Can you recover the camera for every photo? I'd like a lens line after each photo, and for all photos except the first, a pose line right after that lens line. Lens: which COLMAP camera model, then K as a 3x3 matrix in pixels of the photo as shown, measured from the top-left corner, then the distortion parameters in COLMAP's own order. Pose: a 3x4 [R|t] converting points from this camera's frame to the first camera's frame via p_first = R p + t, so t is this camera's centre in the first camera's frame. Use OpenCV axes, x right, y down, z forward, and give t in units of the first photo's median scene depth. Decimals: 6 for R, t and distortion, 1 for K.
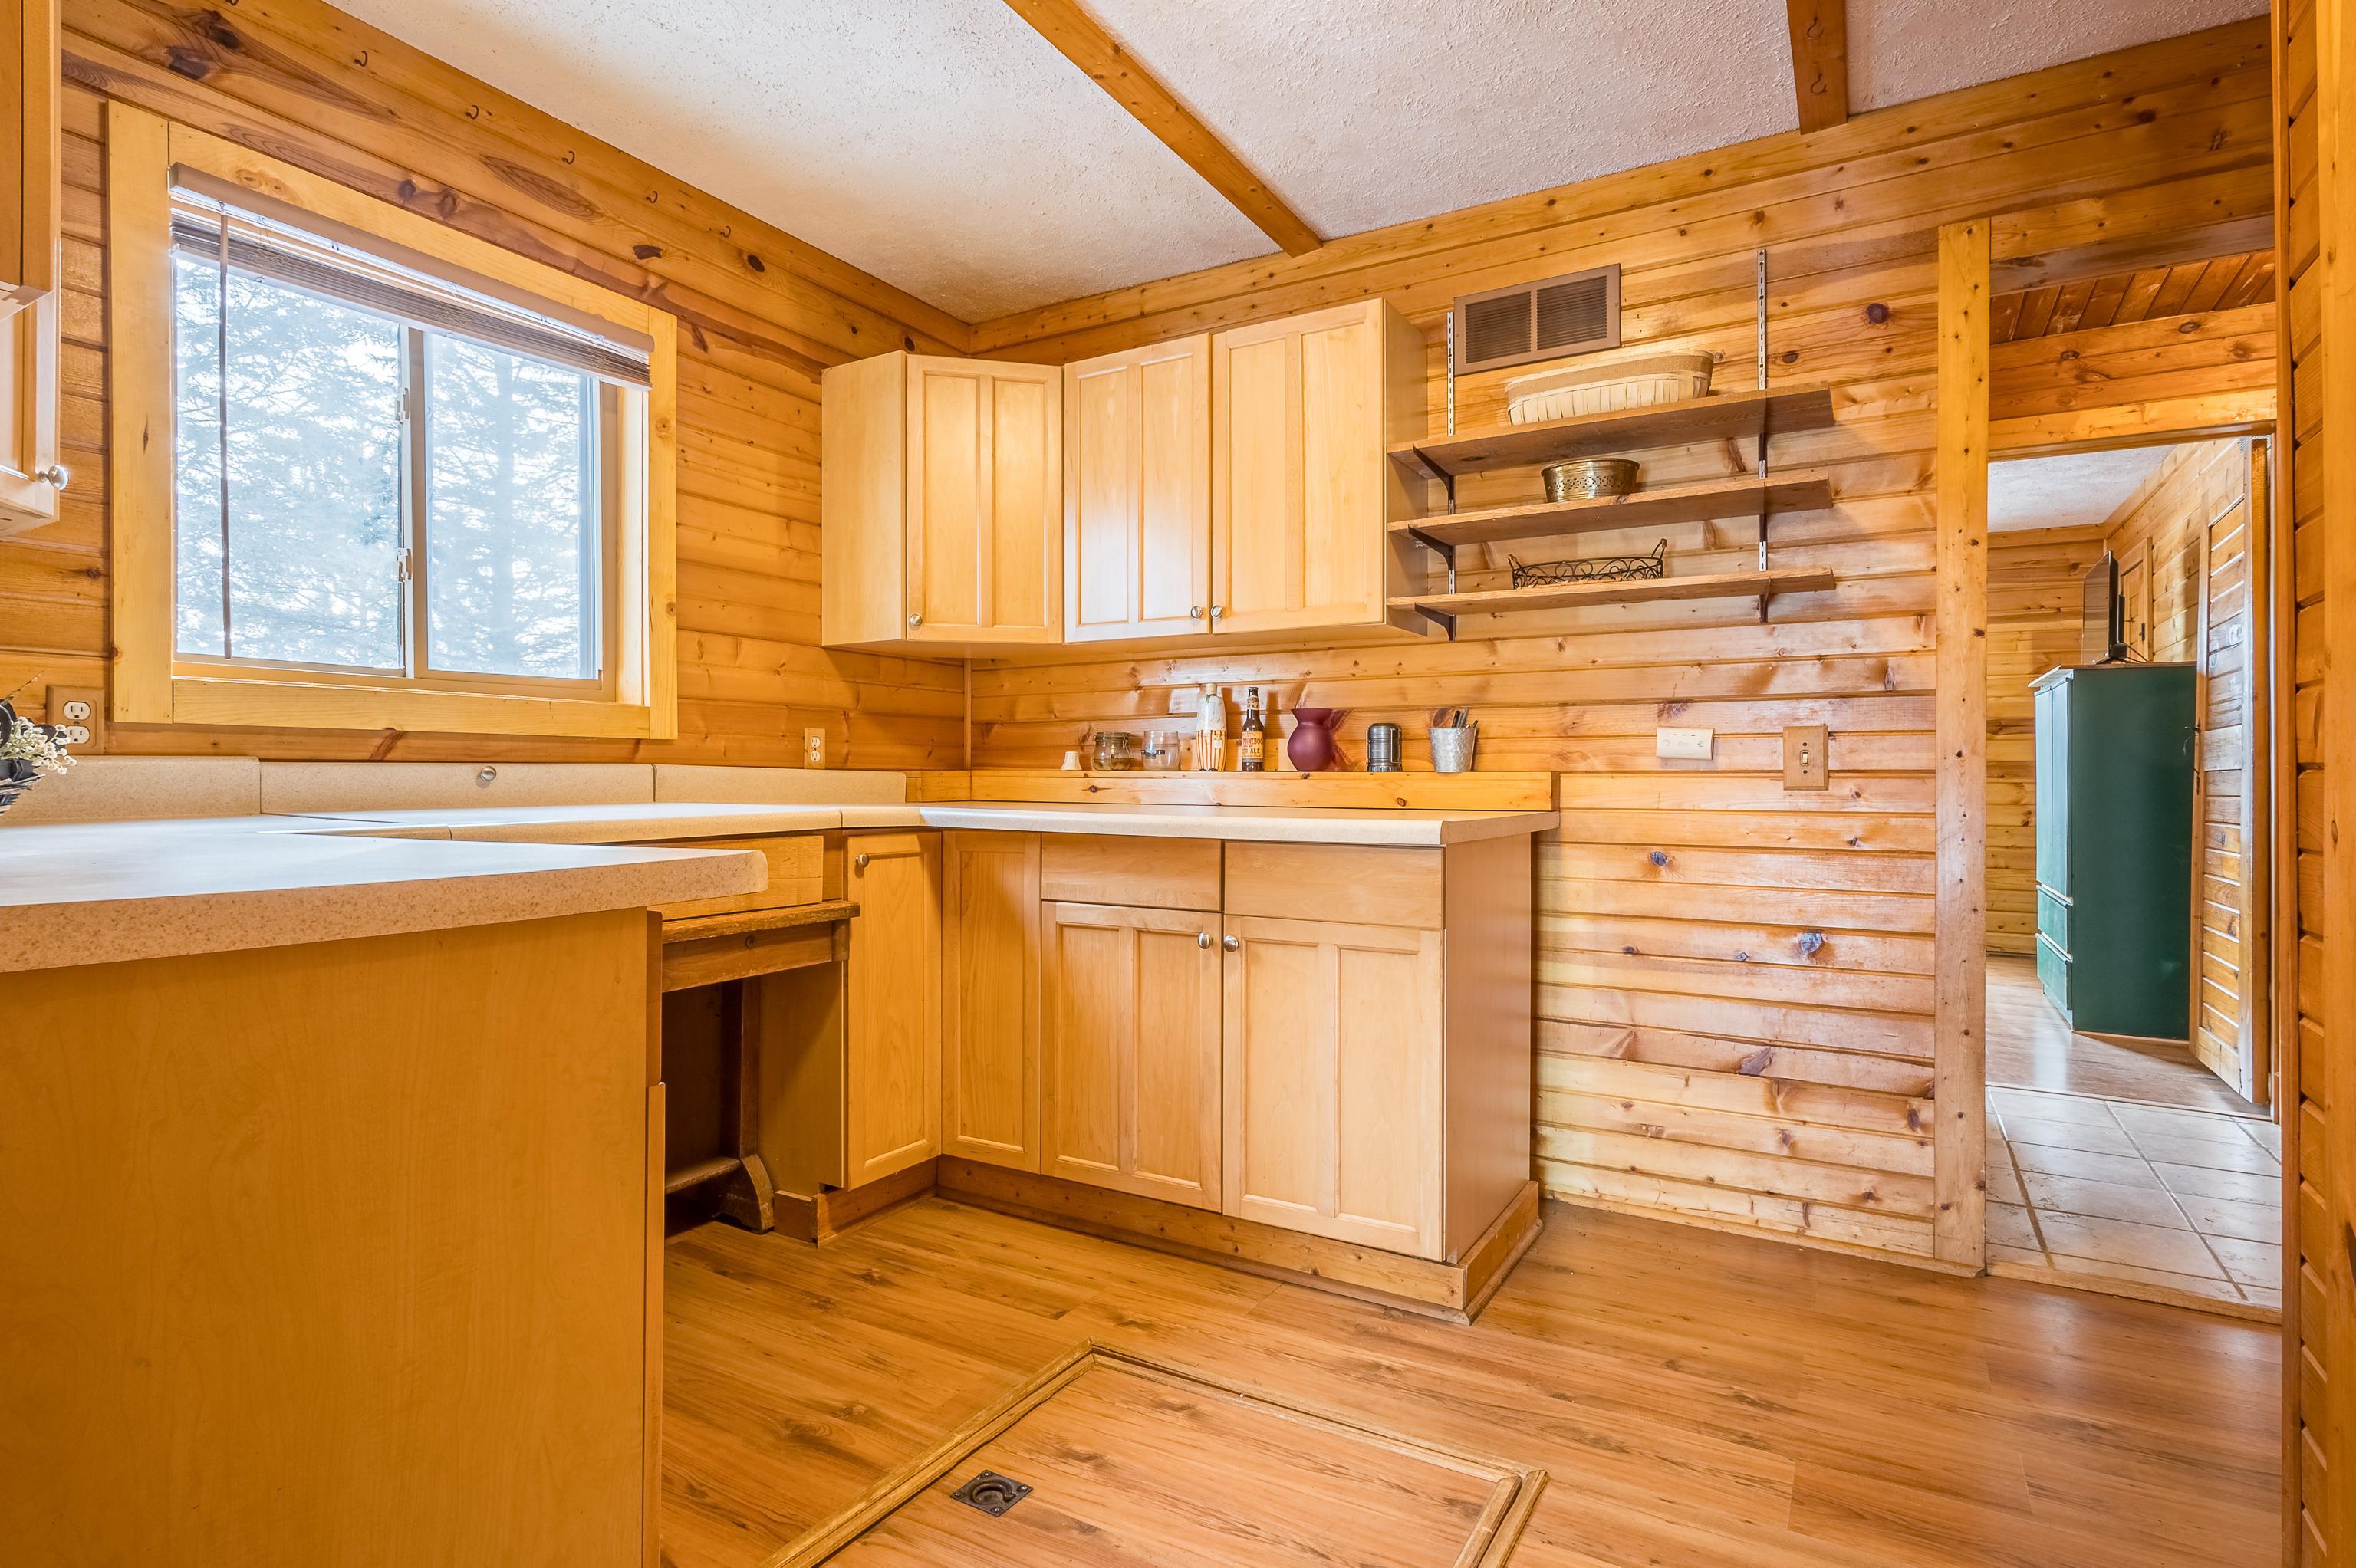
lens RADIAL K [[1214.9, 0, 1181.4], [0, 1214.9, 771.7], [0, 0, 1]] dist [-0.004173, 0.003587]
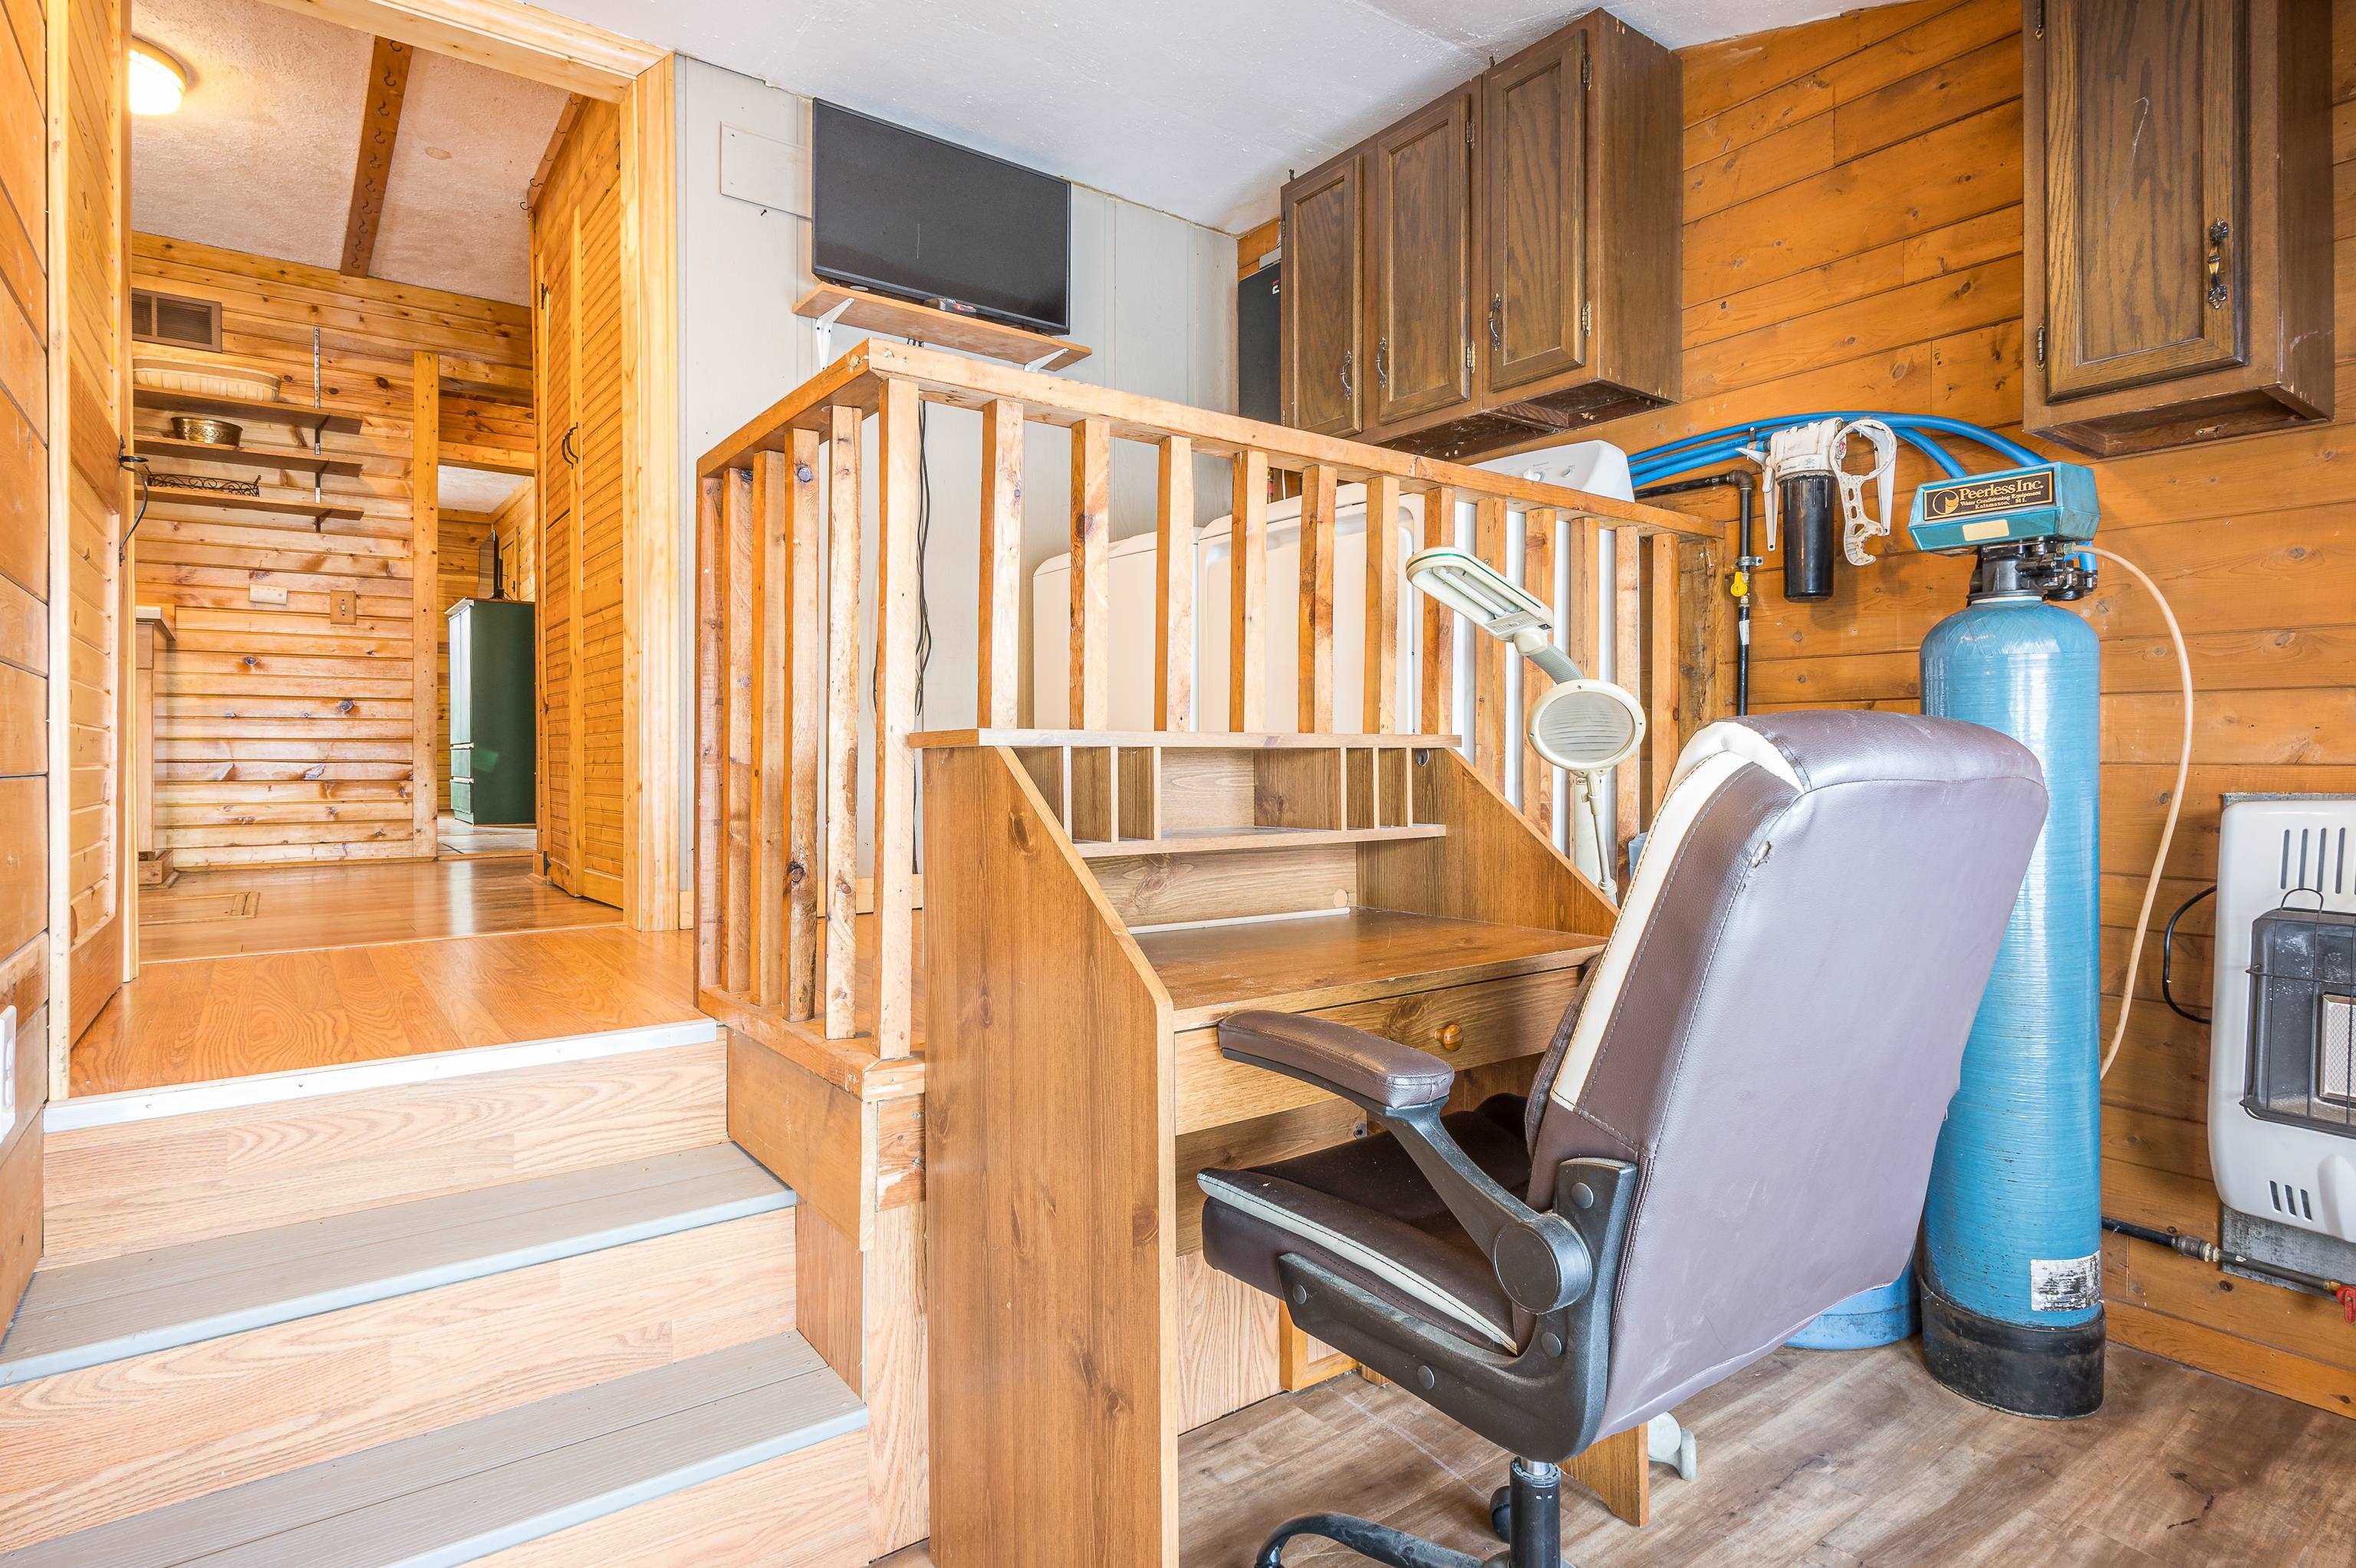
lens RADIAL K [[1214.9, 0, 1191.6], [0, 1214.9, 757.5], [0, 0, 1]] dist [-0.004173, 0.003587]
pose [[0.389284, -0.007086, 0.921091, -0.661683], [-0.002841, 0.999956, 0.008893, 0.187625], [-0.921114, -0.006079, 0.389247, -0.882532]]
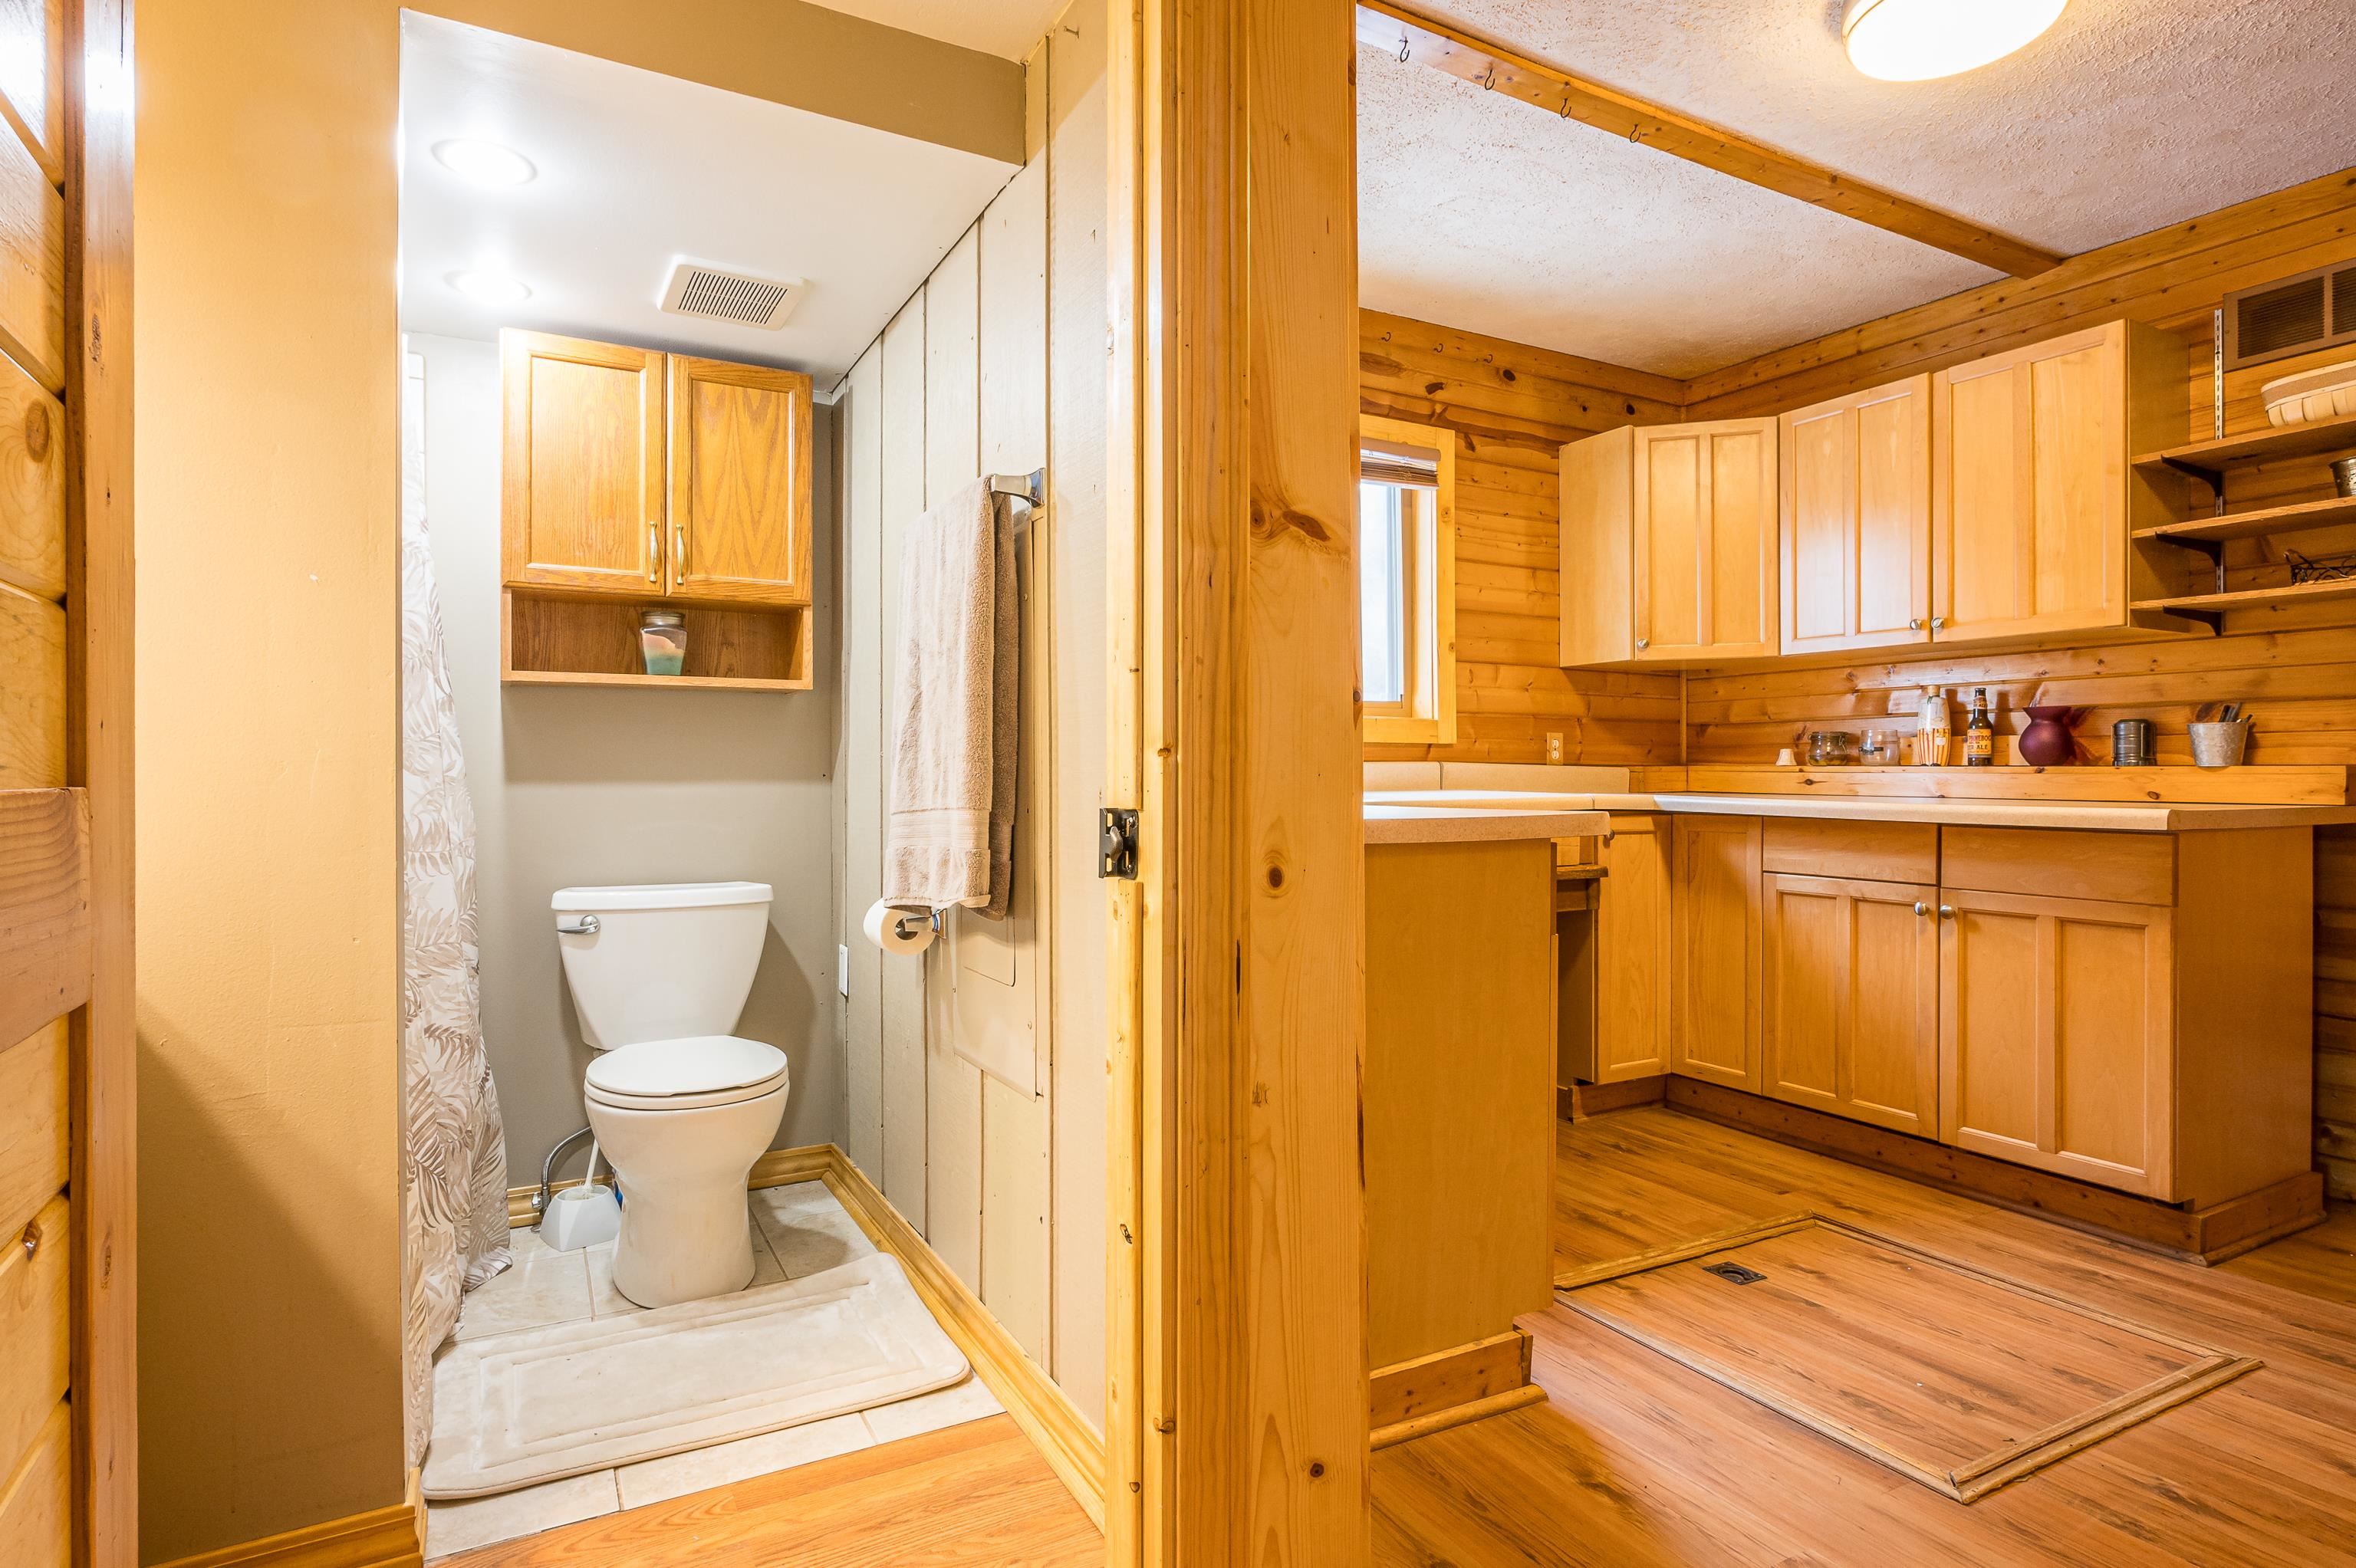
lens RADIAL K [[1214.9, 0, 1110.5], [0, 1214.9, 770.6], [0, 0, 1]] dist [-0.004173, 0.003587]
pose [[0.832935, -0.000718, -0.553371, 0.014411], [0.002255, 0.999995, 0.002097, -0.000245], [0.553366, -0.002994, 0.832933, -0.382073]]
